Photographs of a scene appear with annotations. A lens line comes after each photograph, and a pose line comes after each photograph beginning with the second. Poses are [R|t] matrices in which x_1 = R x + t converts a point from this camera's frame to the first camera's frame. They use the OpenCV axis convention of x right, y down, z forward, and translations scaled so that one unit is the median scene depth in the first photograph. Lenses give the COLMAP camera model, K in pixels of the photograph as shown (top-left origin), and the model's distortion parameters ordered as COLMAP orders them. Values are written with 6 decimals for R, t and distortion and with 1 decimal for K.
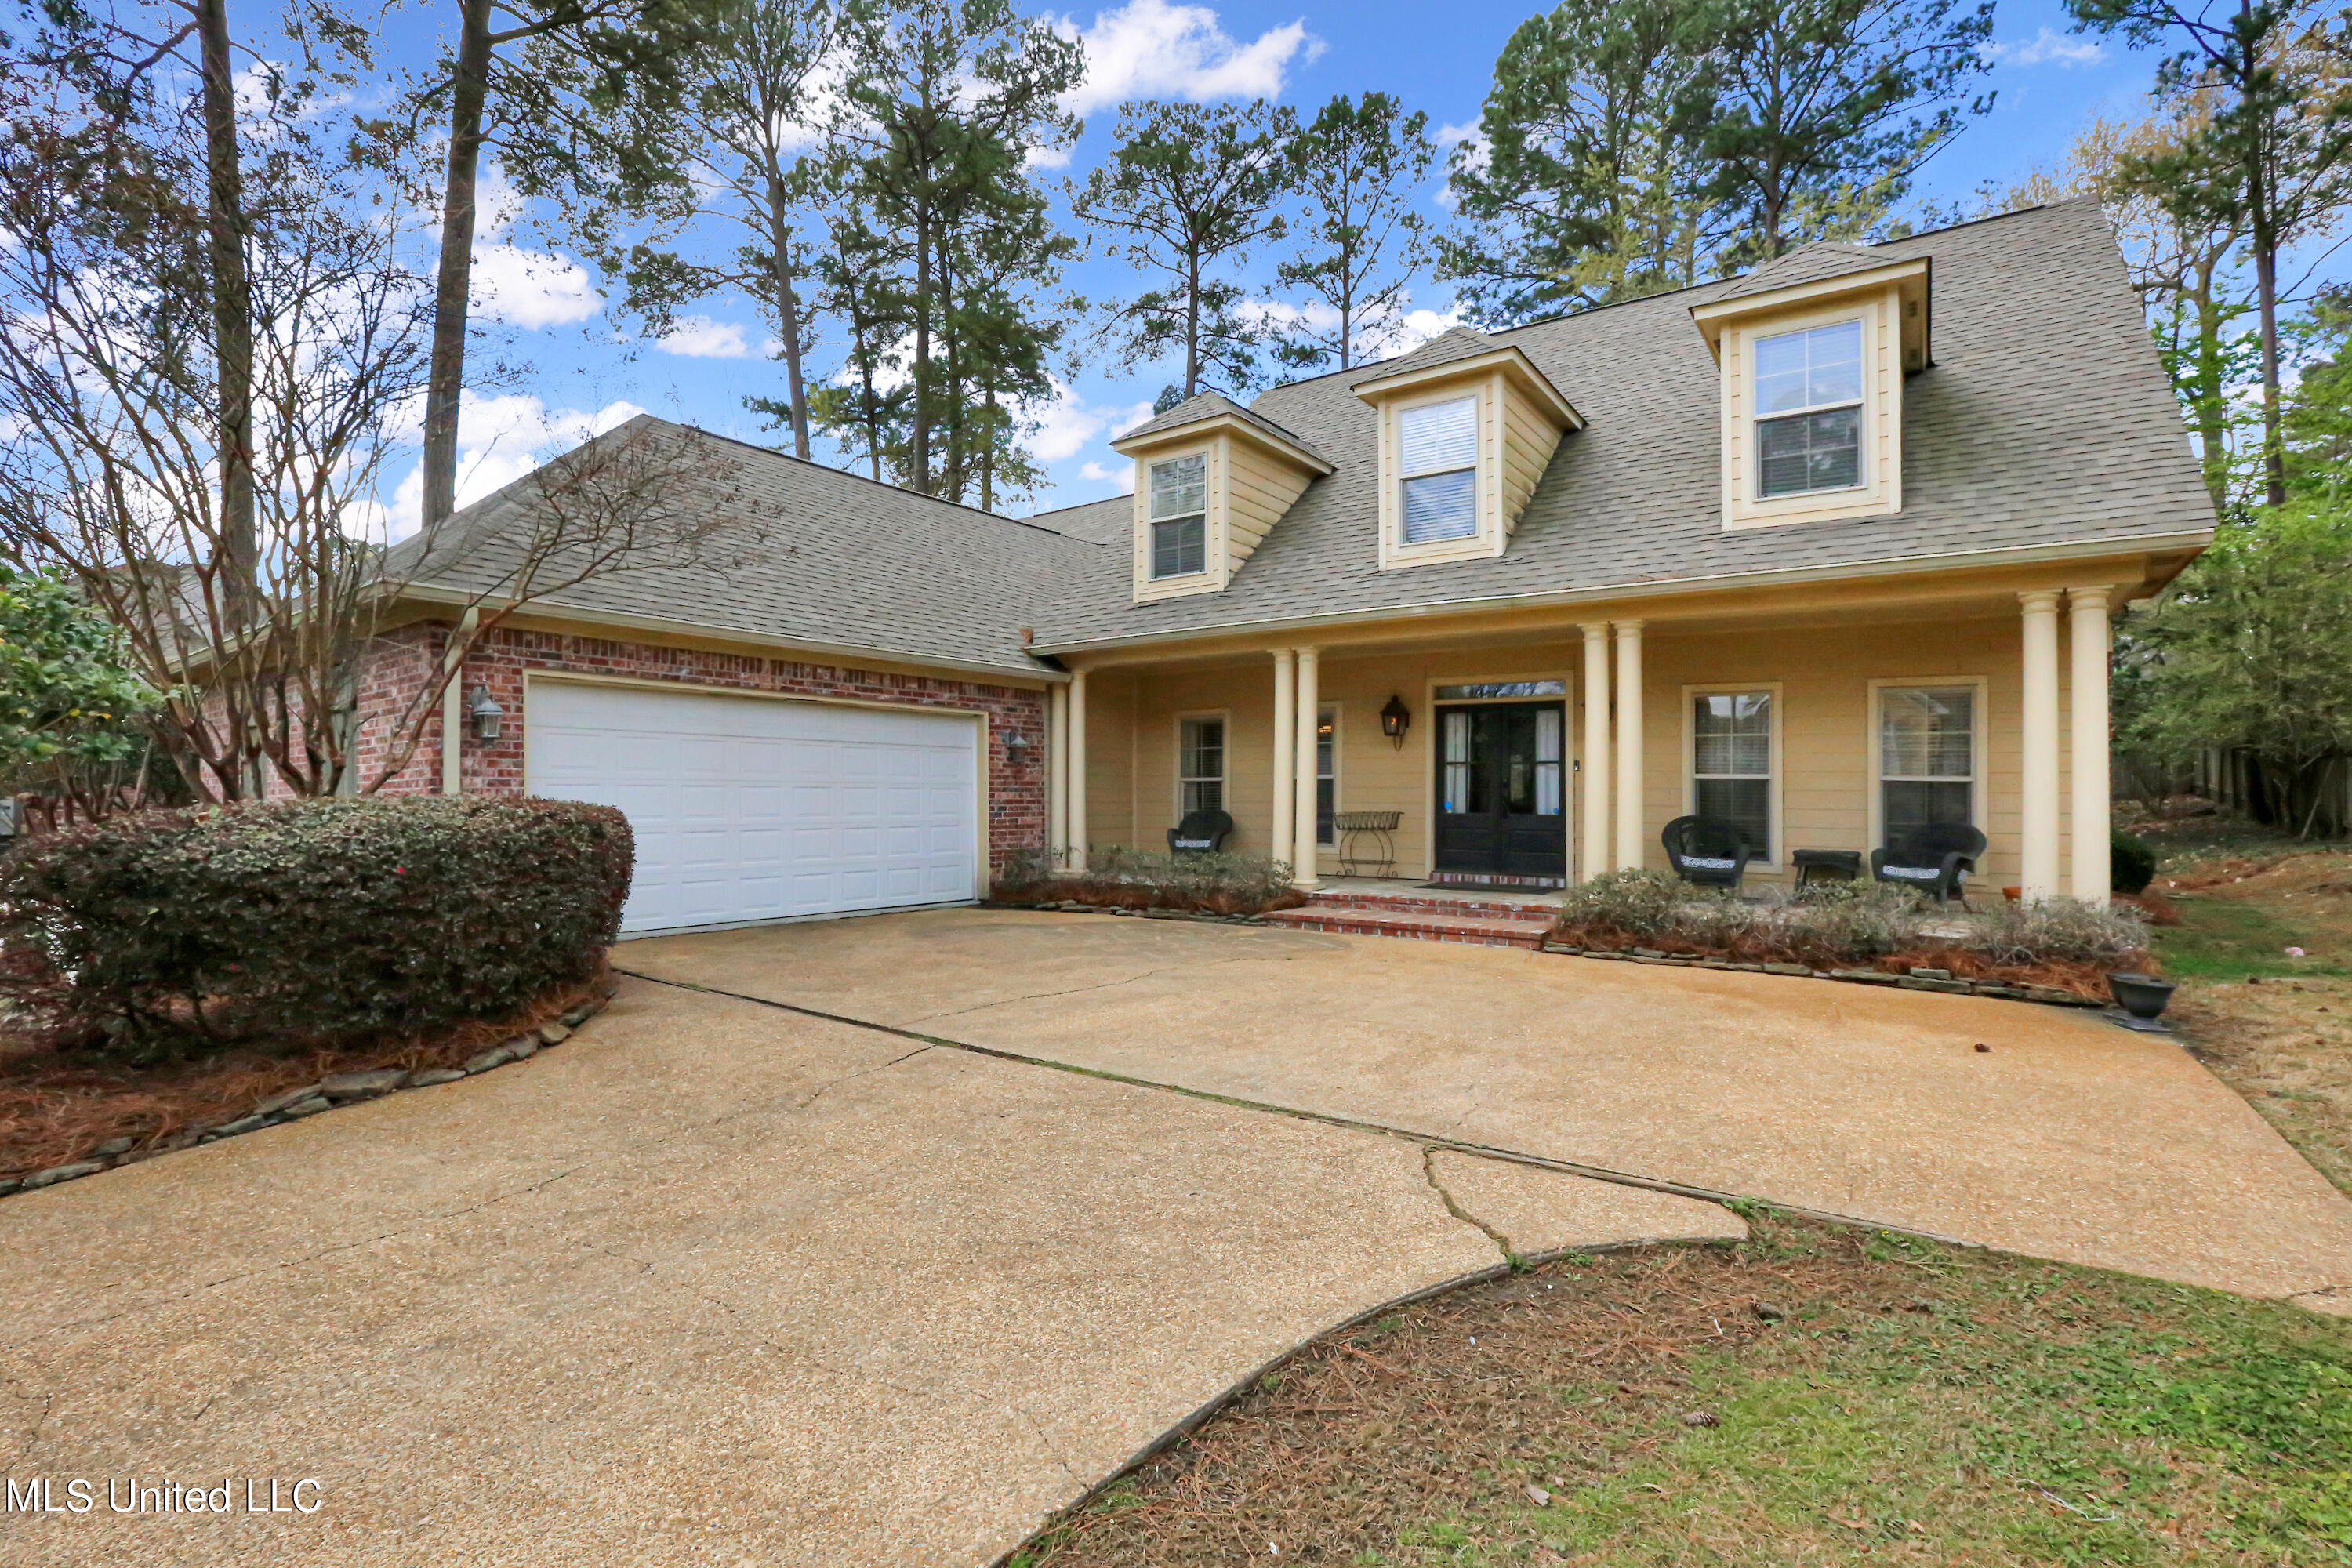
lens RADIAL K [[1097.2, 0, 1190.4], [0, 1097.2, 773.6], [0, 0, 1]] dist [-0.026400, 0.002869]
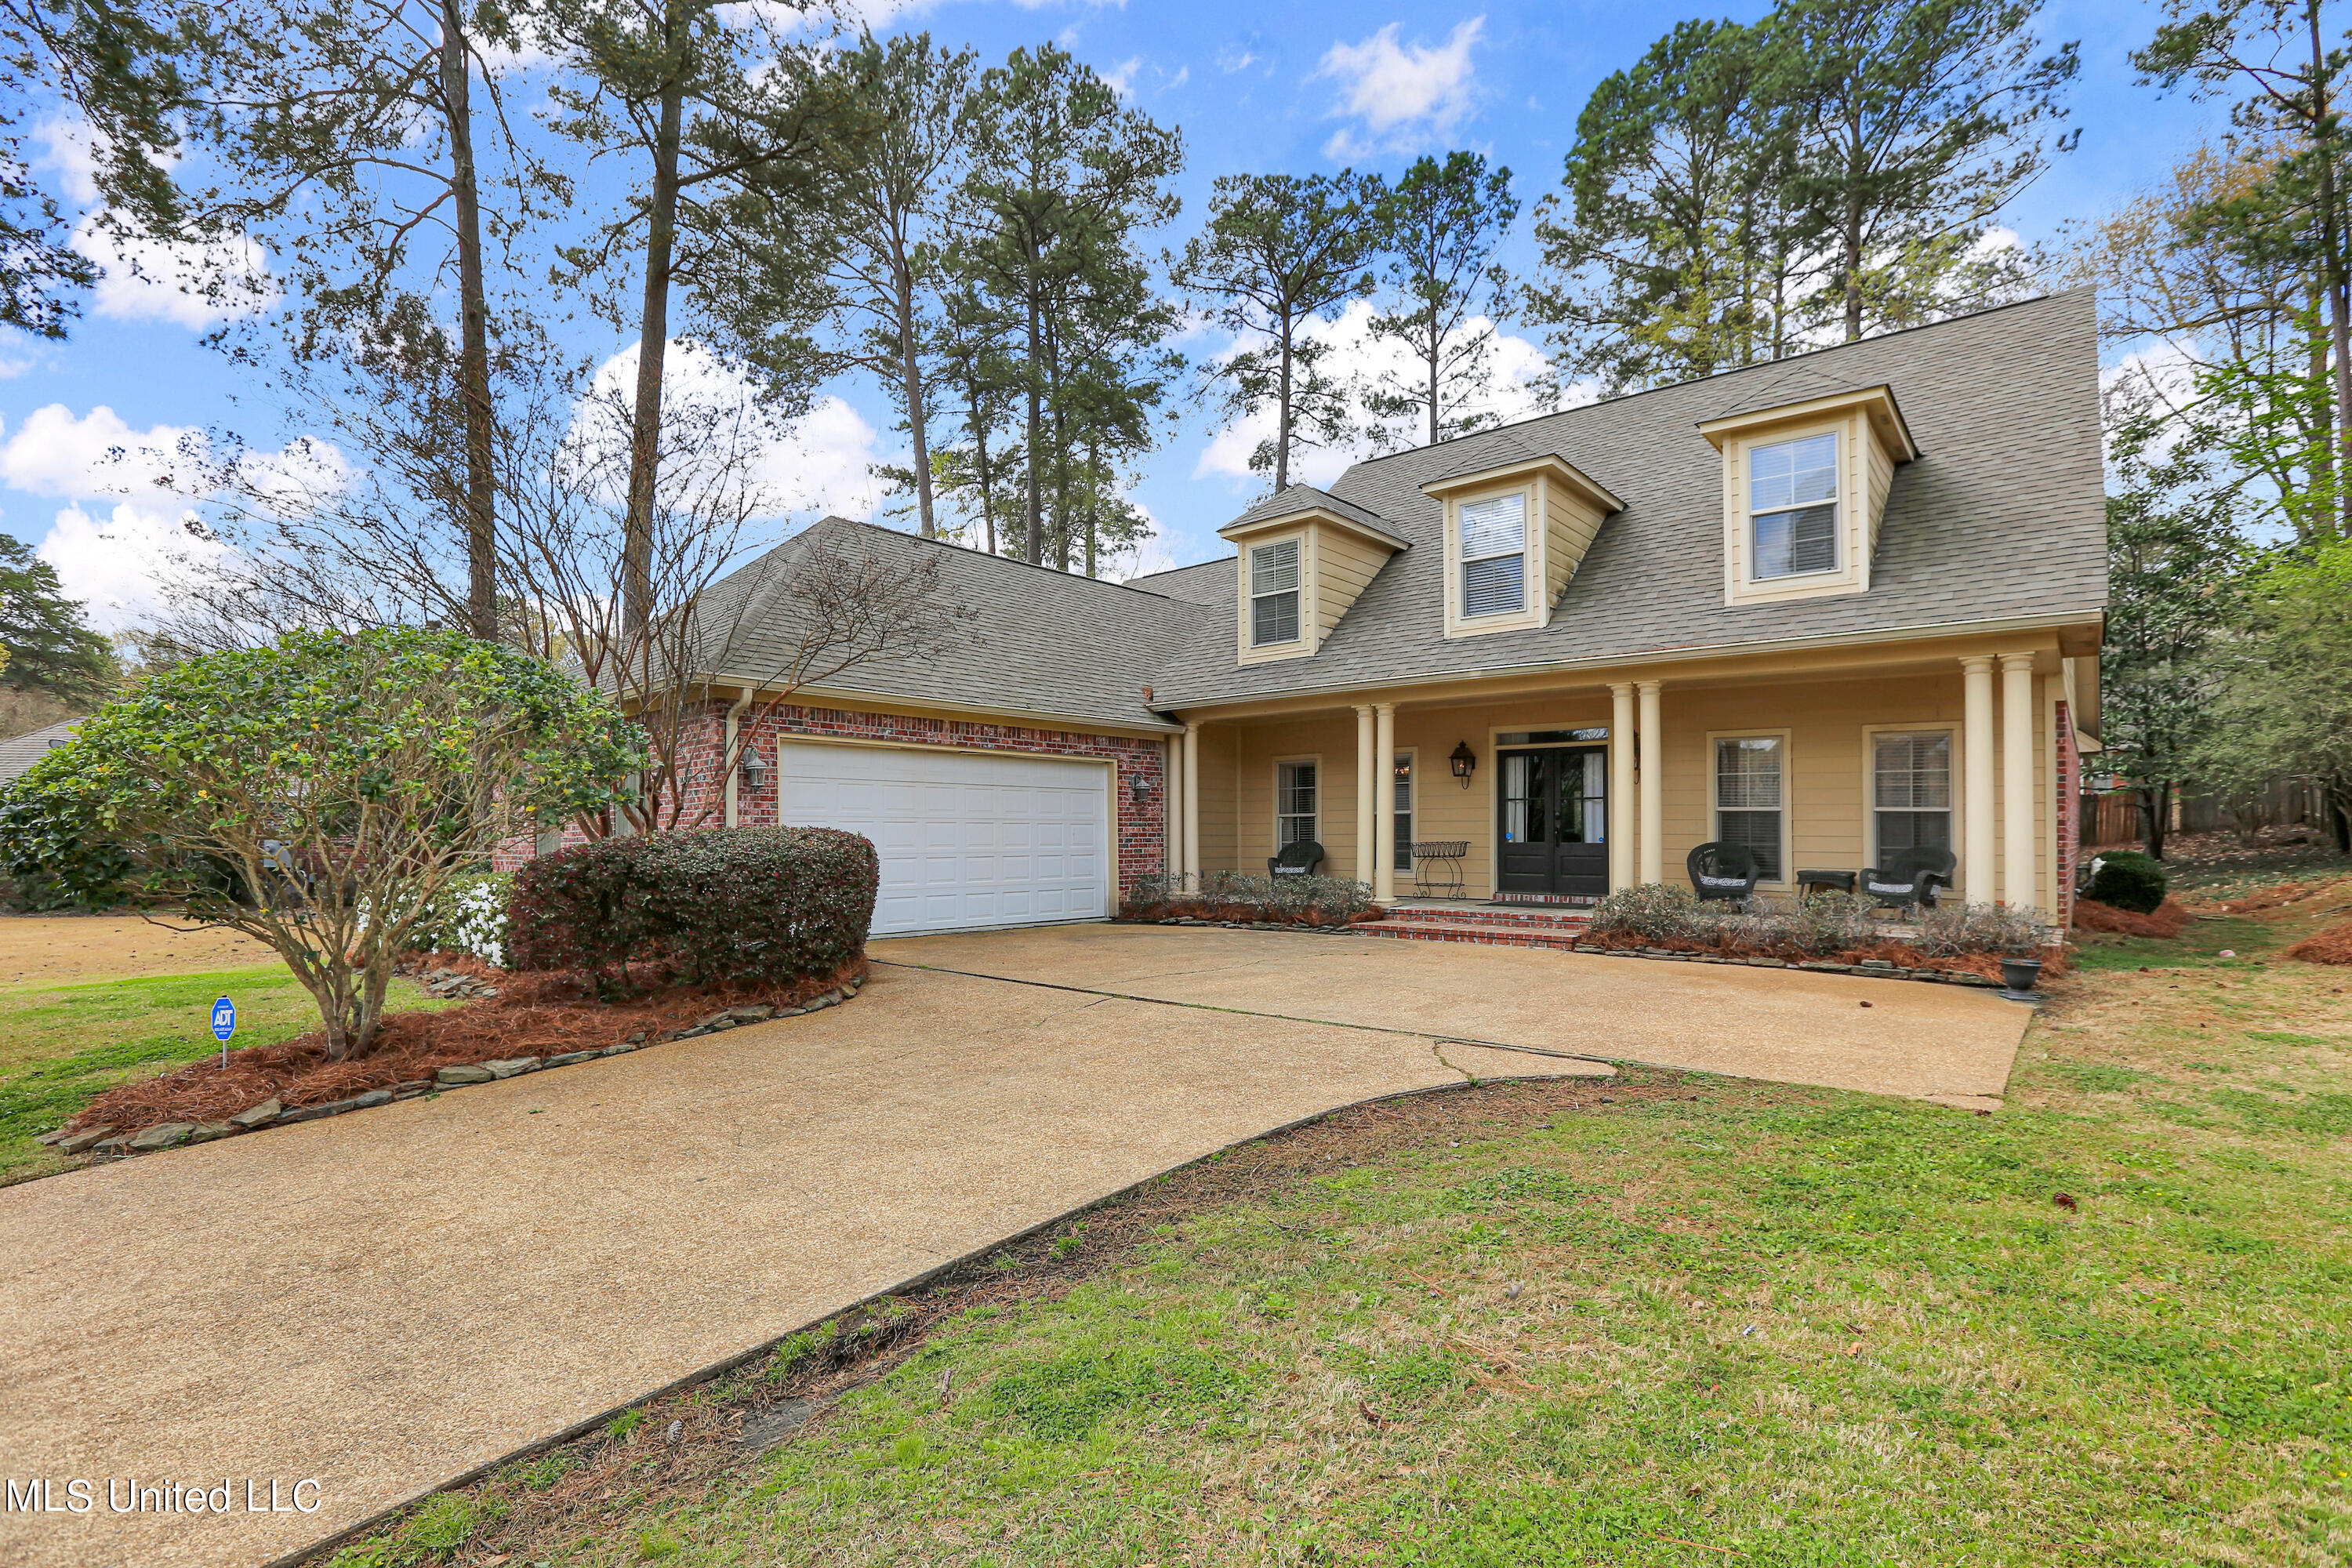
lens RADIAL K [[1097.2, 0, 1192.4], [0, 1097.2, 797.0], [0, 0, 1]] dist [-0.026400, 0.002869]
pose [[0.996288, -0.007726, -0.085738, -0.000477], [0.006618, 0.999891, -0.013195, 0.001031], [0.085830, 0.012579, 0.996230, -0.185652]]
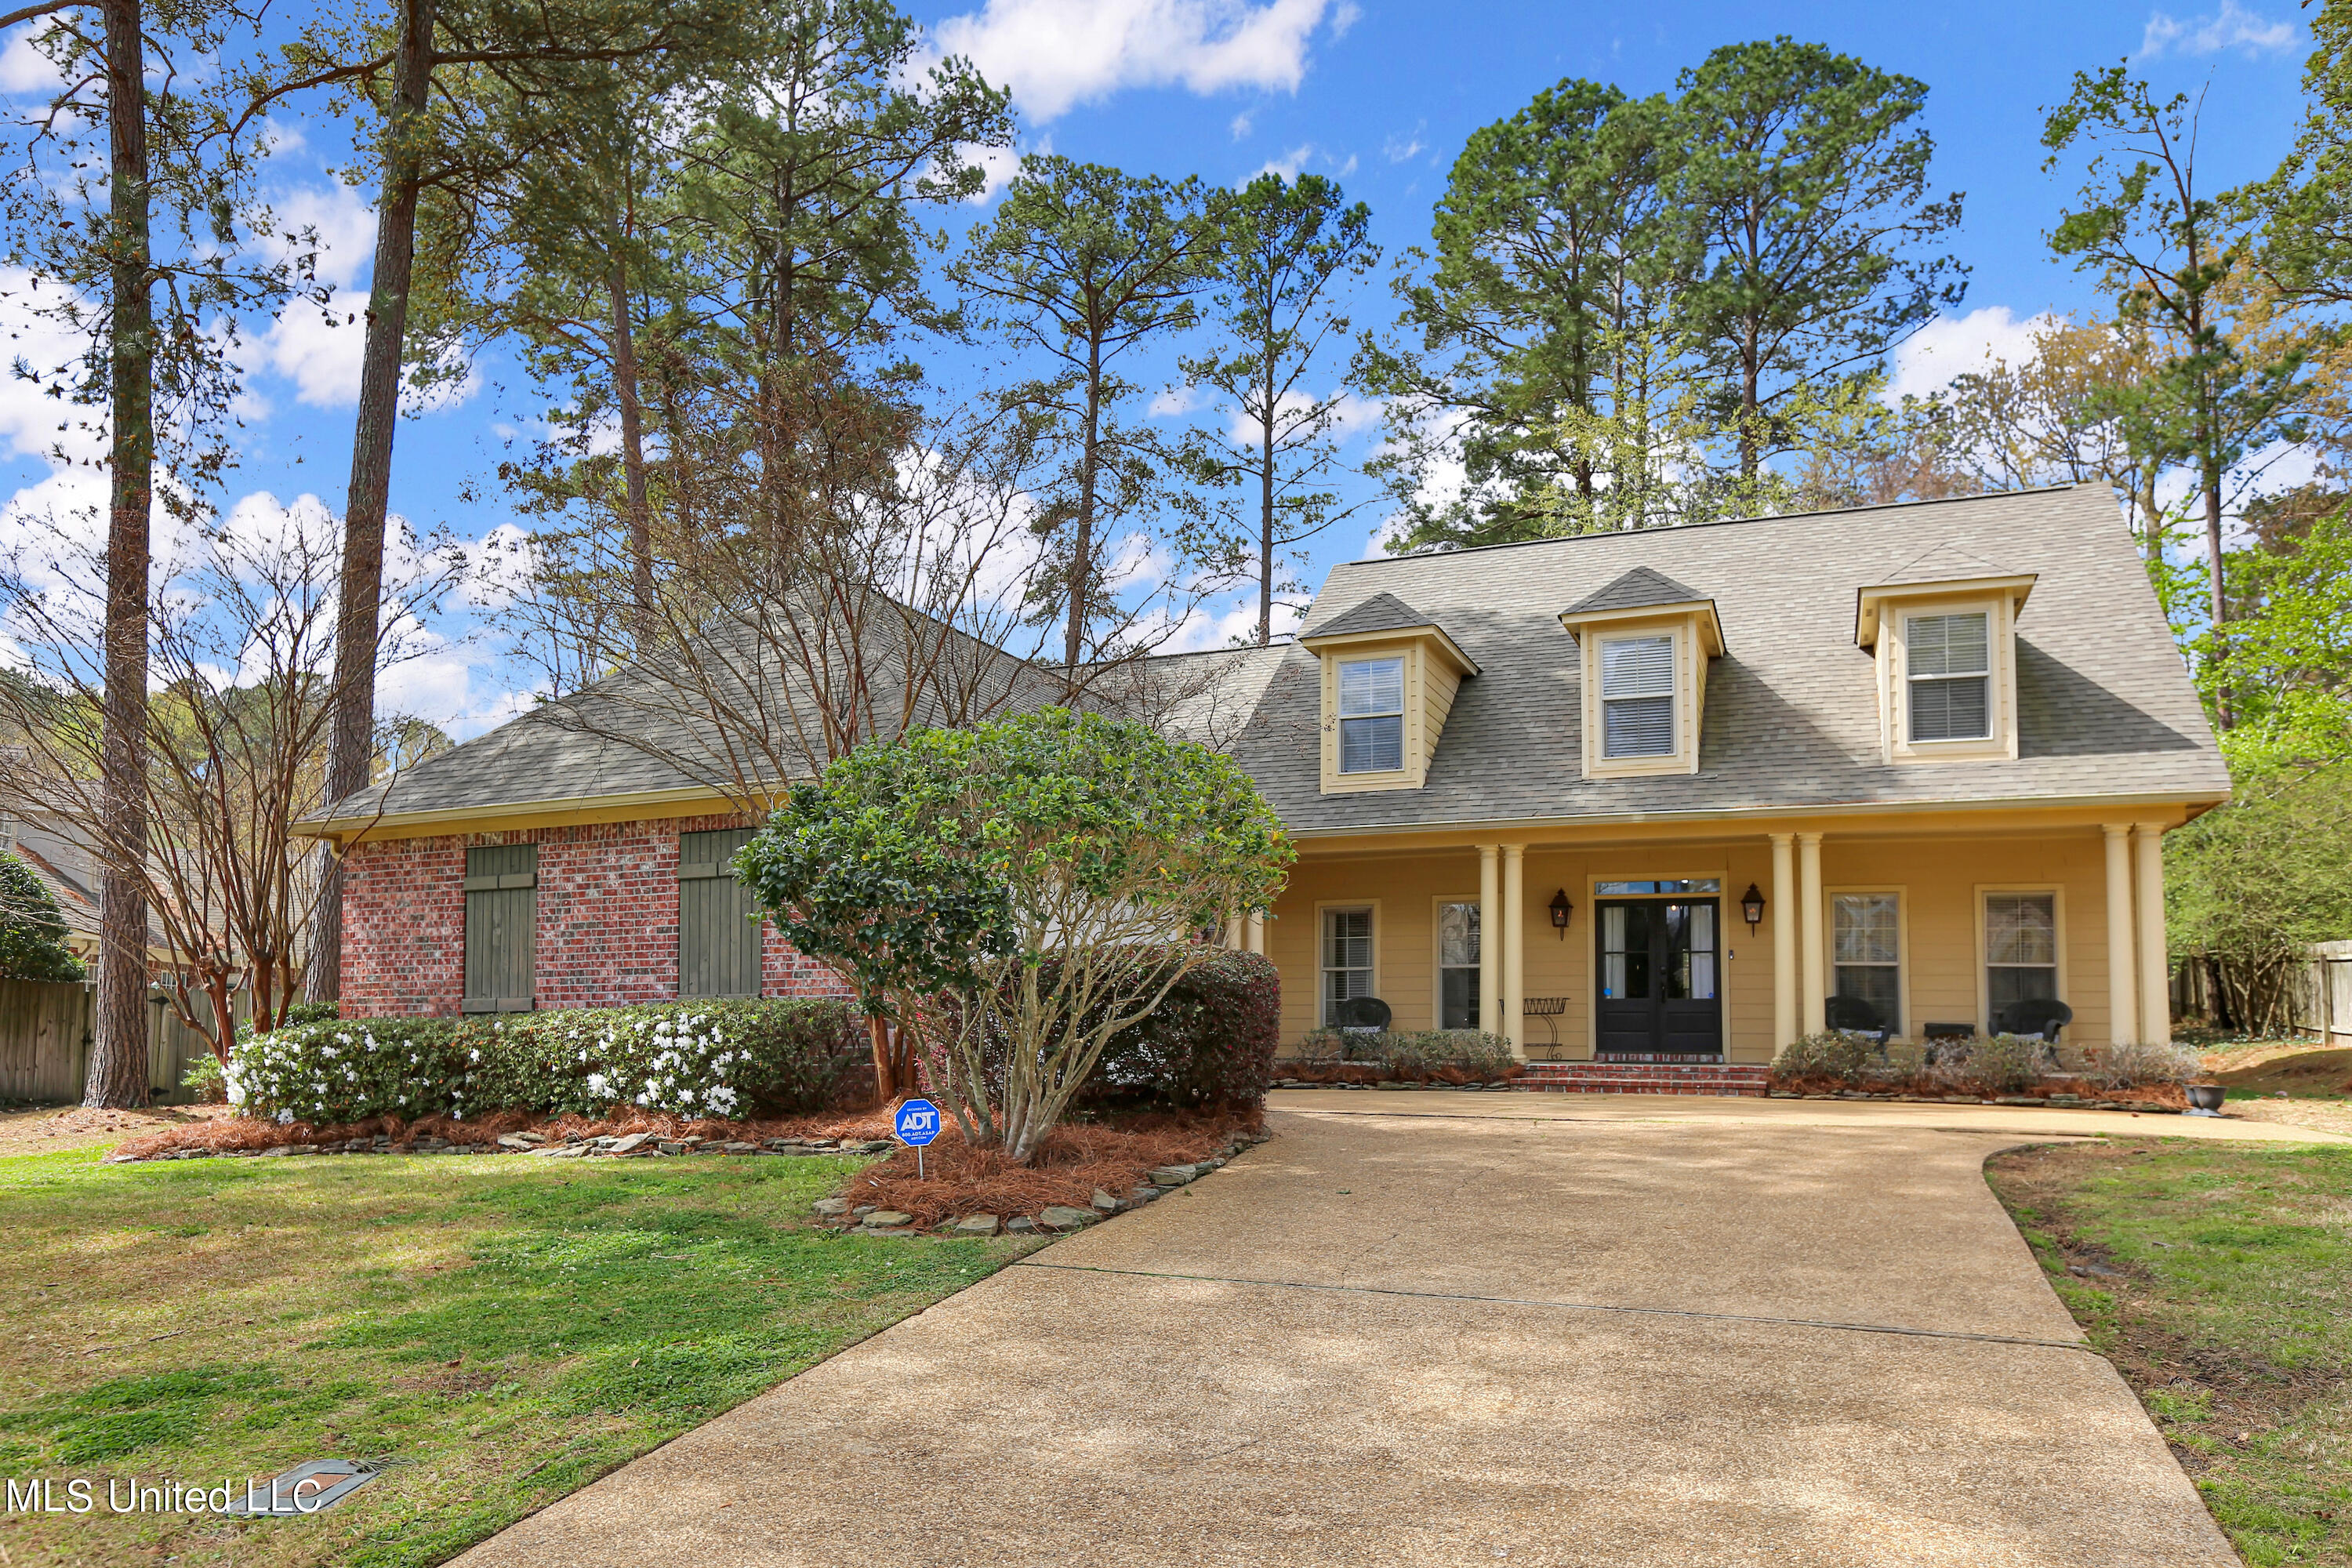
lens RADIAL K [[1489.7, 0, 1309.0], [0, 1489.7, 903.5], [0, 0, 1]] dist [-0.005441, -0.001200]
pose [[0.968795, 0.020801, 0.246987, -0.414006], [-0.006327, 0.998223, -0.059252, 0.030907], [-0.247781, 0.055840, 0.967206, -0.352682]]
